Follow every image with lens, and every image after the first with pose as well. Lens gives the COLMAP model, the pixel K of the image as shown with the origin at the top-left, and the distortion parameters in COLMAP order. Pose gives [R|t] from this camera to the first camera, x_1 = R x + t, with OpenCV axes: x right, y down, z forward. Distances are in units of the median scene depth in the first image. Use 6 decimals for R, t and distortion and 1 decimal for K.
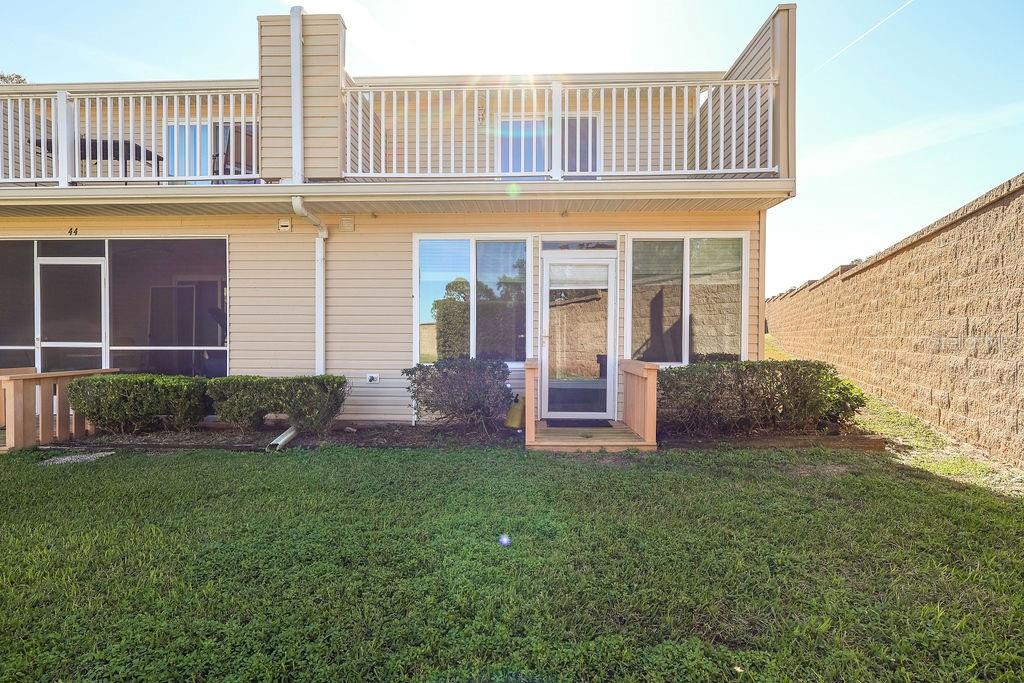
lens RADIAL K [[471.6, 0, 512.0], [0, 471.6, 341.5], [0, 0, 1]] dist [-0.003330, 0.000842]
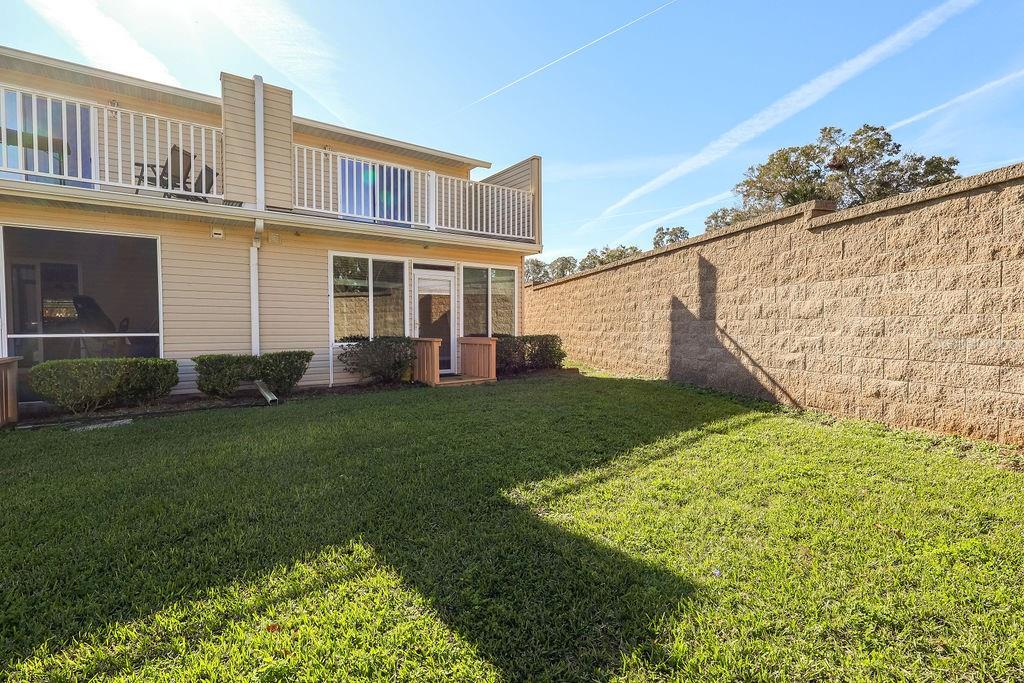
lens RADIAL K [[471.6, 0, 512.0], [0, 471.6, 341.5], [0, 0, 1]] dist [-0.003330, 0.000842]
pose [[0.787780, -0.025526, 0.615428, -0.678826], [0.012628, 0.999600, 0.025296, 0.013839], [-0.615827, -0.012156, 0.787787, -0.464823]]
